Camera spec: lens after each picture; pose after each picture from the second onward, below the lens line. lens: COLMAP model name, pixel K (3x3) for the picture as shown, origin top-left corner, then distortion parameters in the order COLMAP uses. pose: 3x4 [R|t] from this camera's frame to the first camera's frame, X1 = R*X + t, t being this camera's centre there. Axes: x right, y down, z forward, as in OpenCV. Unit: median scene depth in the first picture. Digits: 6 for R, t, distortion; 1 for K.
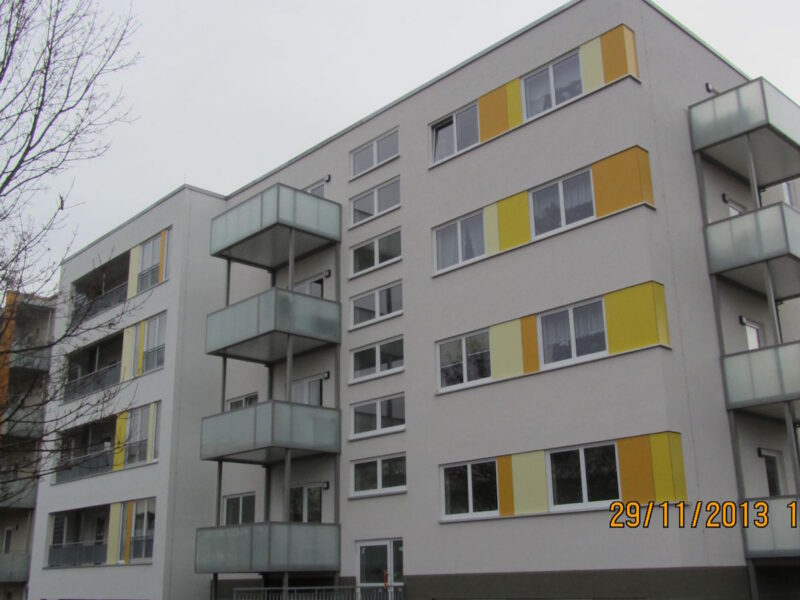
lens RADIAL K [[886.8, 0, 400.0], [0, 886.8, 300.0], [0, 0, 1]] dist [-0.018771, 0.000268]
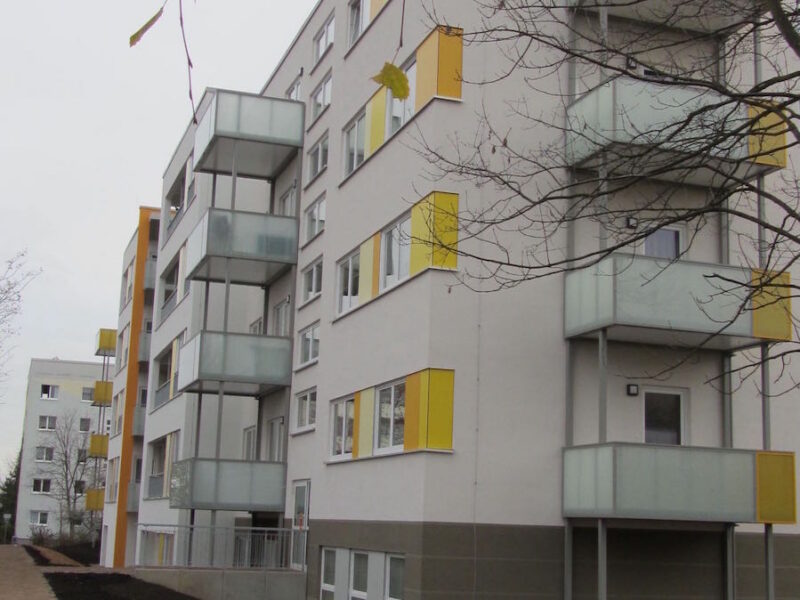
lens RADIAL K [[1176.4, 0, 400.0], [0, 1176.4, 300.0], [0, 0, 1]] dist [0.024307, 0.020660]
pose [[0.906838, -0.030133, -0.420401, 0.543517], [0.078453, 0.992077, 0.098121, -0.023794], [0.414114, -0.121962, 0.902017, -0.030090]]
